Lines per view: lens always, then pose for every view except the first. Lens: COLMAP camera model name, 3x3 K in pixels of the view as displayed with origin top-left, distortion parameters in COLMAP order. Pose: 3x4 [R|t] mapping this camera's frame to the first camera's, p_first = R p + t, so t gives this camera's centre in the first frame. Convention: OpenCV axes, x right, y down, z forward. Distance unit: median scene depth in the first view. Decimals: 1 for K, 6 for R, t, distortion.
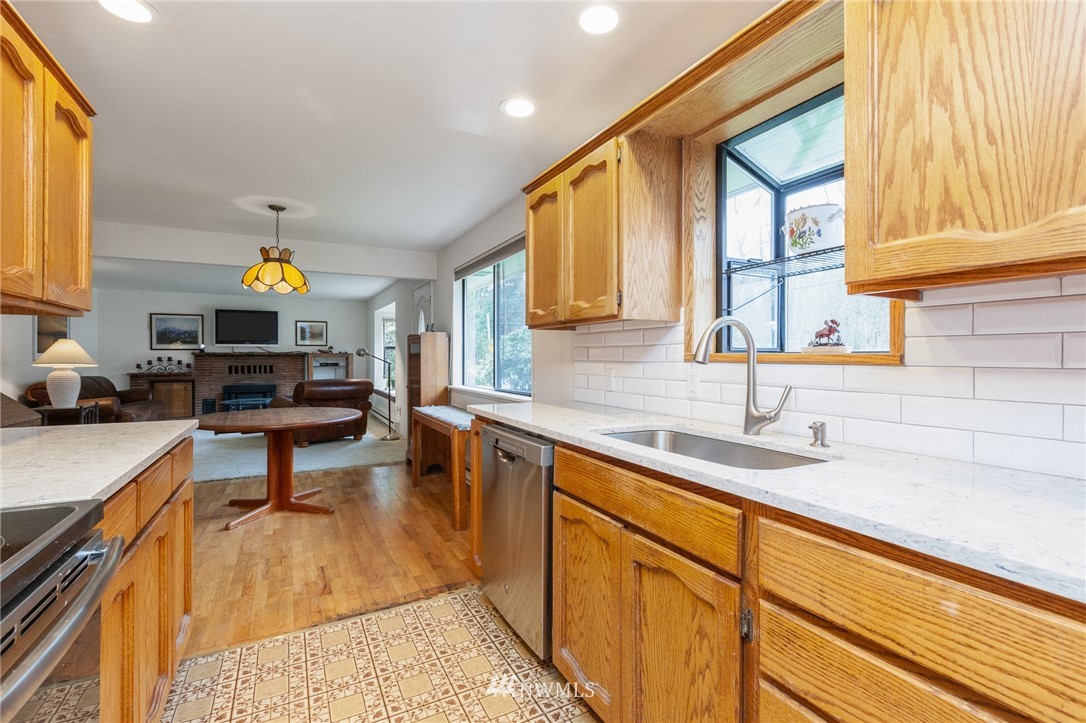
lens RADIAL K [[481.3, 0, 542.0], [0, 481.3, 358.4], [0, 0, 1]] dist [-0.000443, 0.000100]
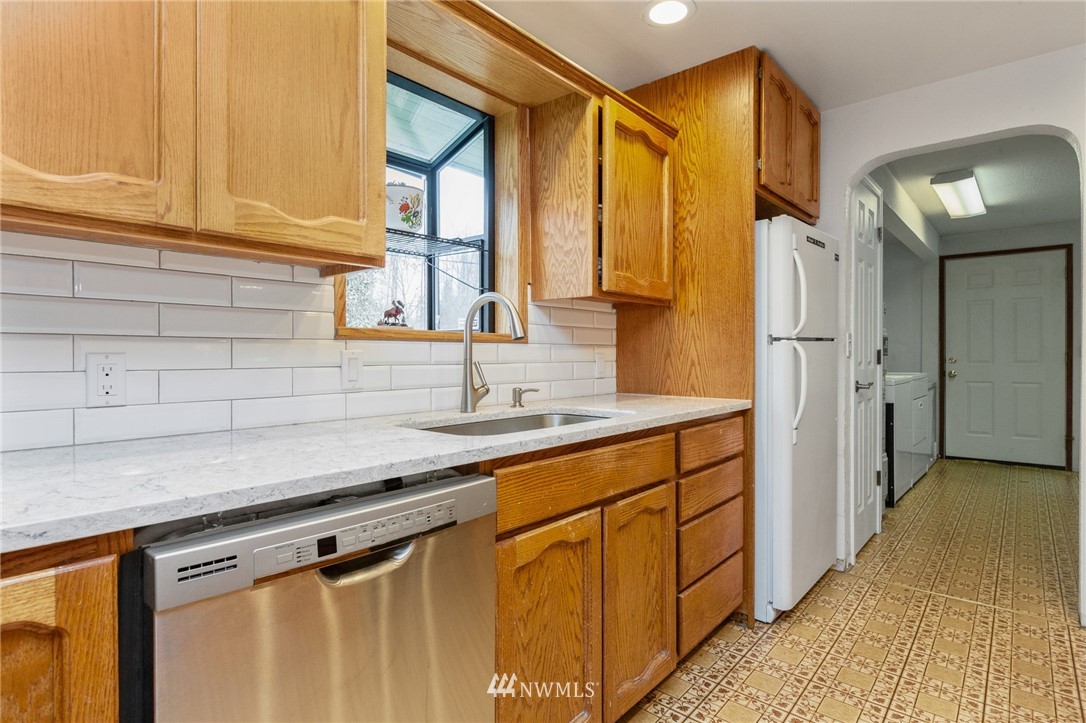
lens RADIAL K [[559.7, 0, 546.7], [0, 559.7, 355.7], [0, 0, 1]] dist [0.000284, -0.000806]
pose [[-0.367216, -0.006904, 0.930110, -0.127229], [0.002733, 0.999960, 0.008501, 0.005676], [-0.930132, 0.005664, -0.367182, 0.232017]]
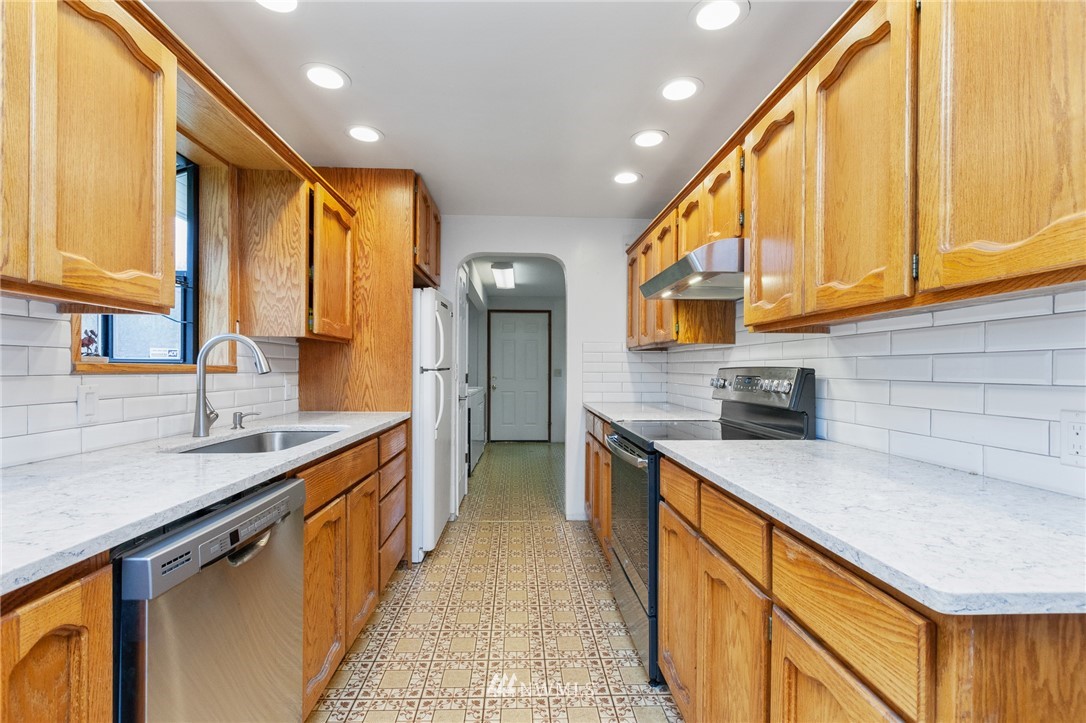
lens RADIAL K [[487.0, 0, 538.2], [0, 487.0, 364.7], [0, 0, 1]] dist [0.003267, 0.000248]
pose [[-0.904419, -0.006455, 0.426597, -0.139081], [-0.009341, 0.999945, -0.004673, -0.002369], [-0.426544, -0.008211, -0.904430, 0.309567]]
